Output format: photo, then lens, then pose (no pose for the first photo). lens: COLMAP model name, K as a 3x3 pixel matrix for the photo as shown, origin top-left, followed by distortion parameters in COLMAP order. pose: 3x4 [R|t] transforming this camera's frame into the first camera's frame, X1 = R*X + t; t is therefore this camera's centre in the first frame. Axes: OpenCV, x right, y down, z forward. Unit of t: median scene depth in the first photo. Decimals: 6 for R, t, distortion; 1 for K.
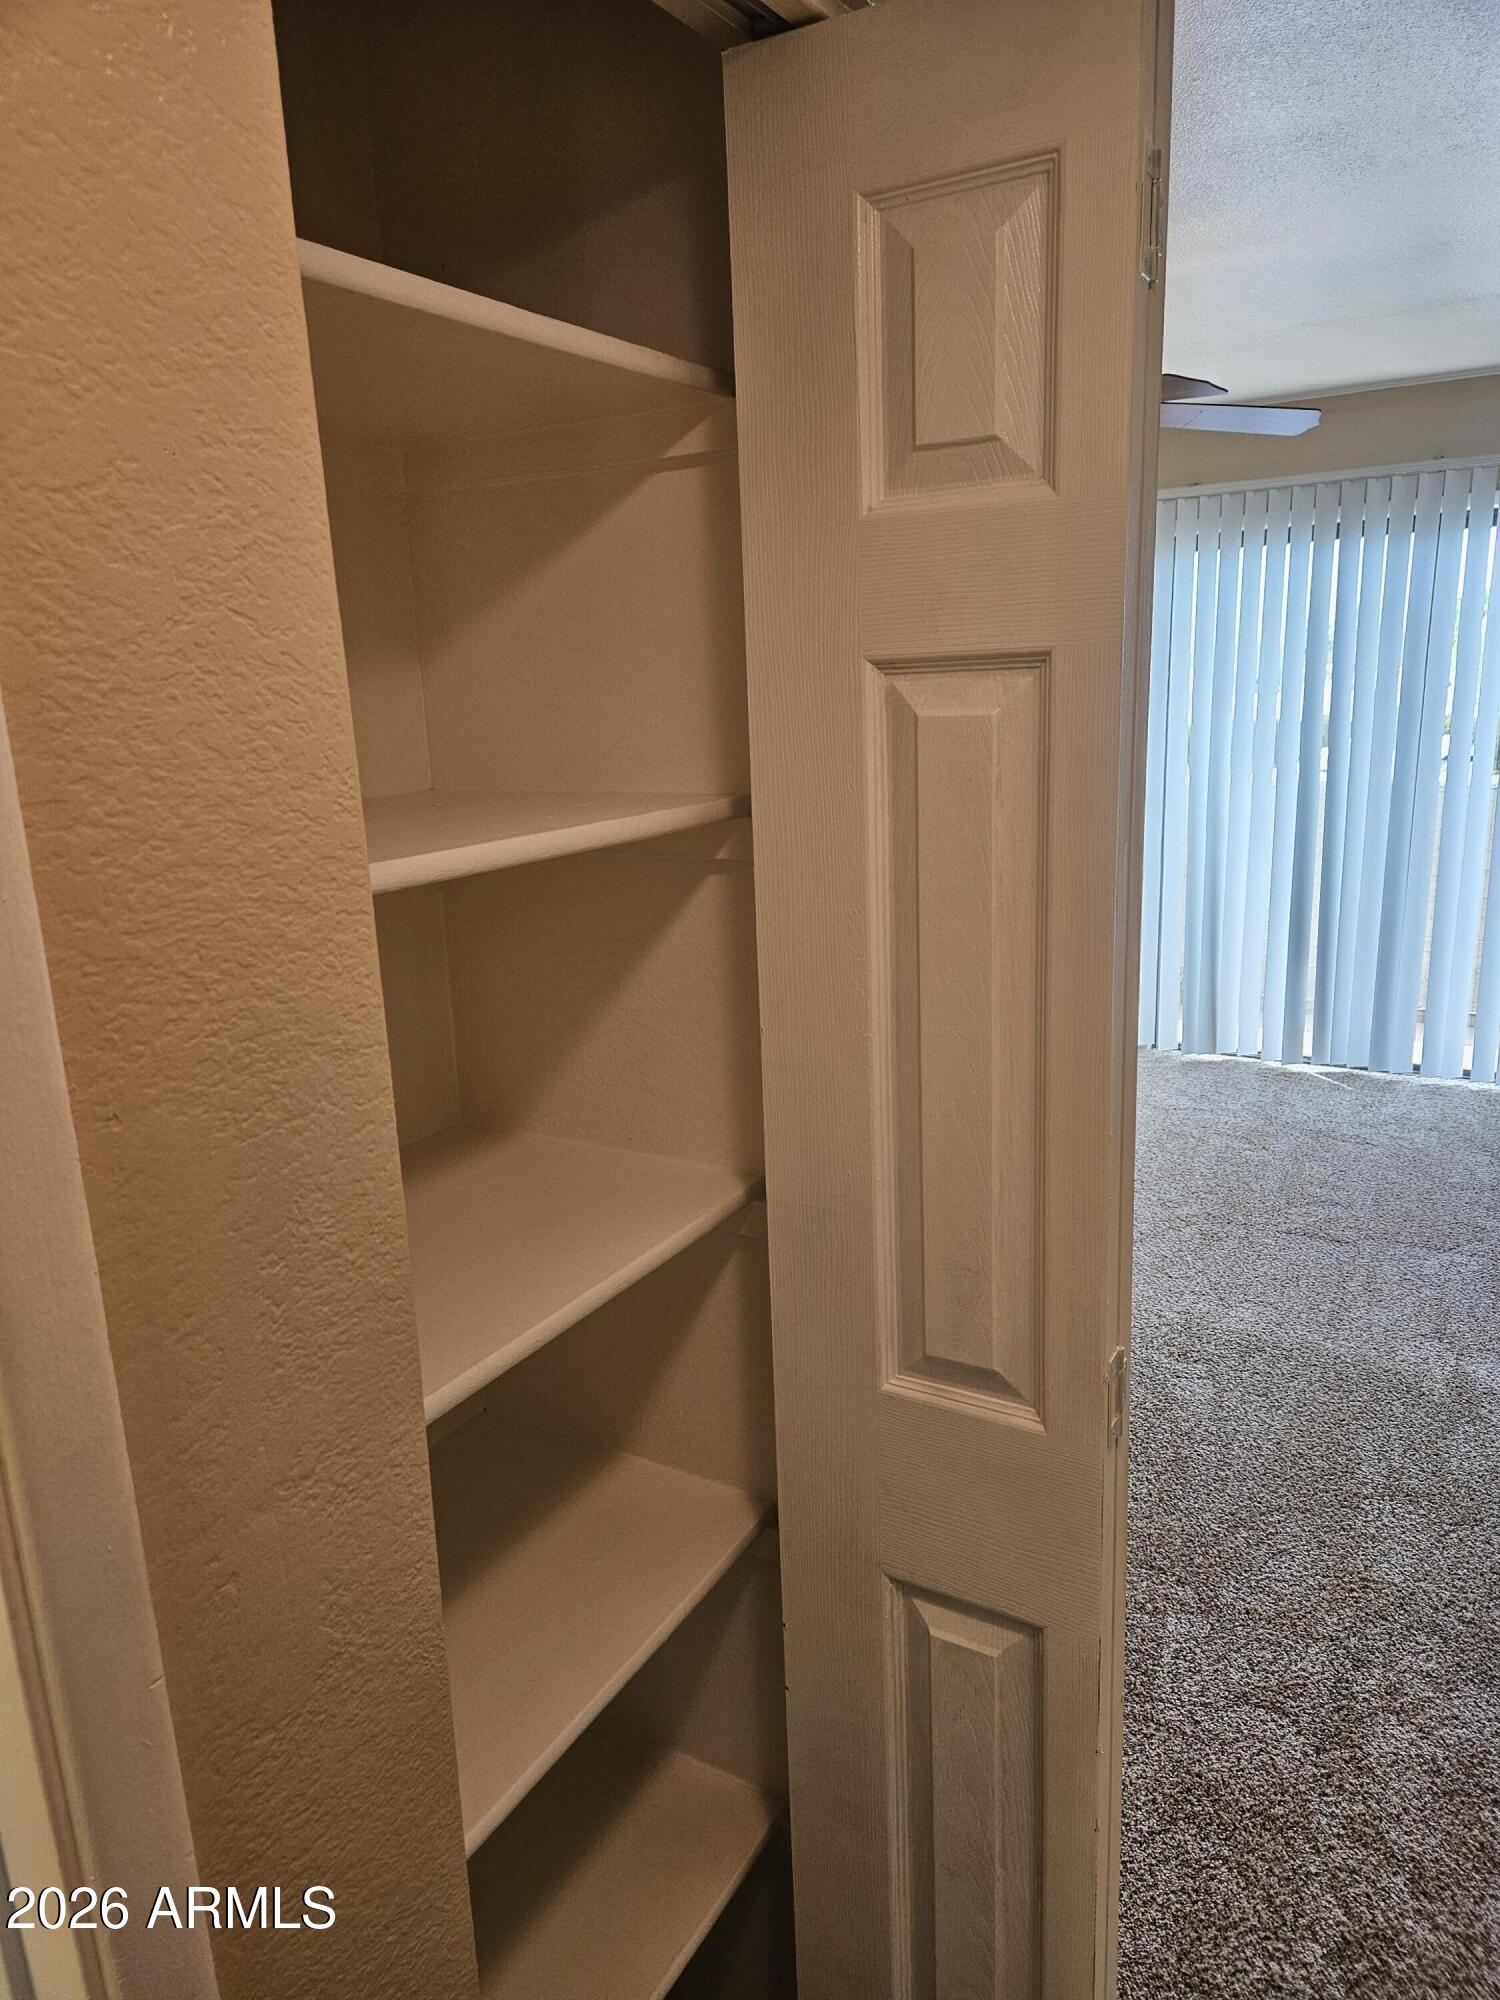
lens RADIAL K [[1357.2, 0, 750.0], [0, 1357.2, 1000.0], [0, 0, 1]] dist [0.064195, -0.057168]
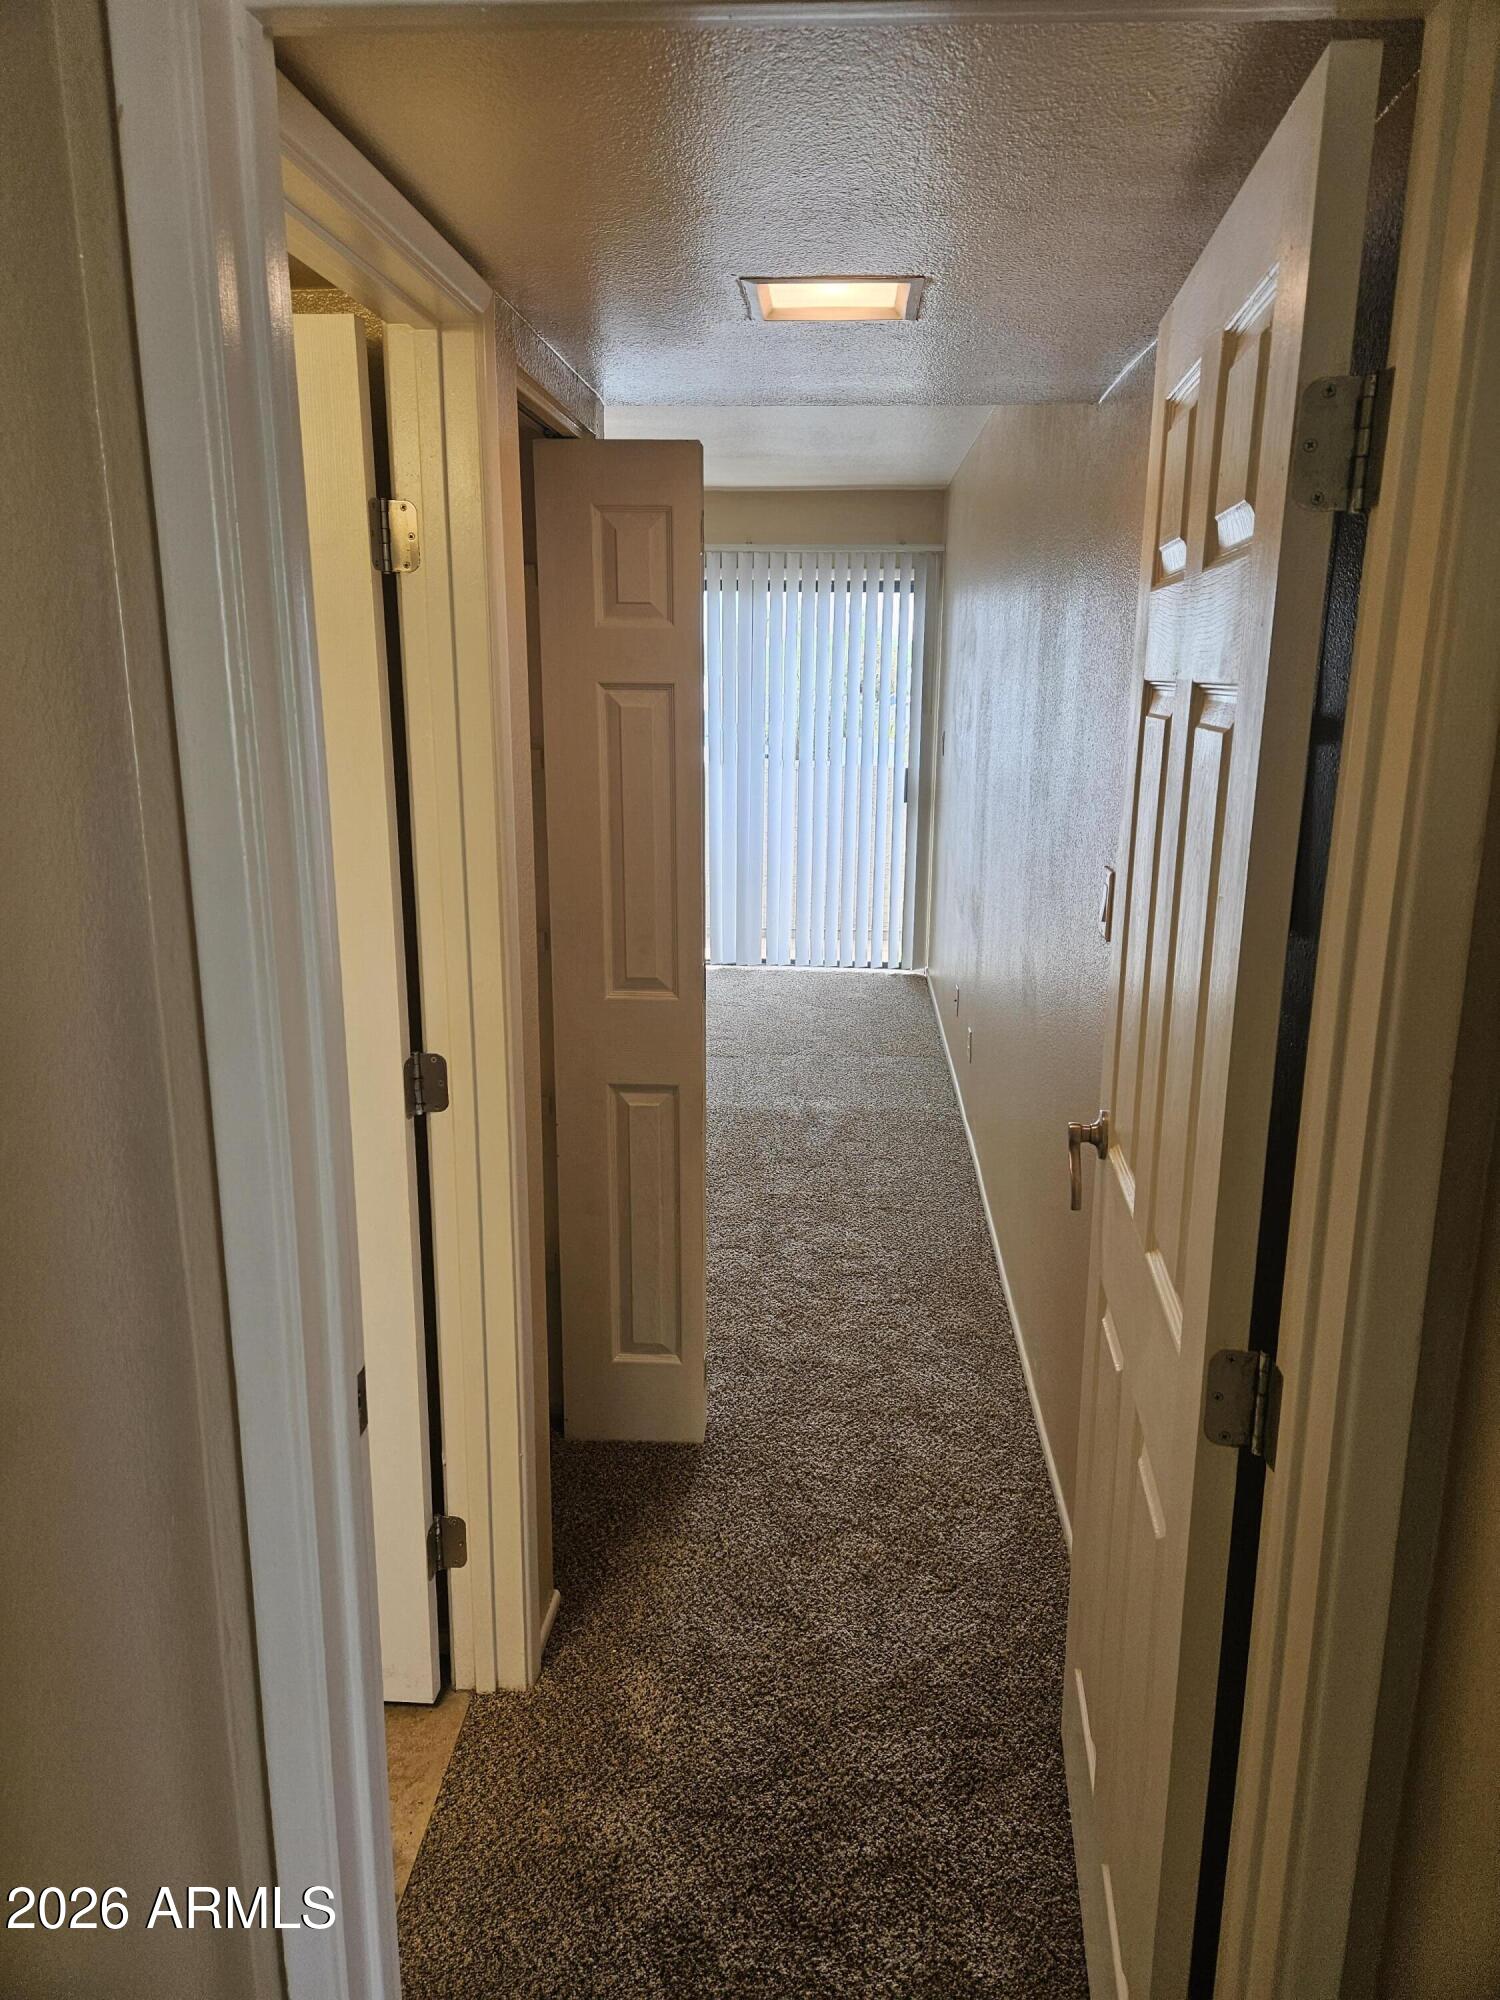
lens RADIAL K [[1357.2, 0, 750.0], [0, 1357.2, 1000.0], [0, 0, 1]] dist [0.064195, -0.057168]
pose [[0.892226, -0.066438, 0.446675, -0.709042], [0.067196, 0.997639, 0.014165, 0.270300], [-0.446562, 0.017377, 0.894584, -1.162384]]
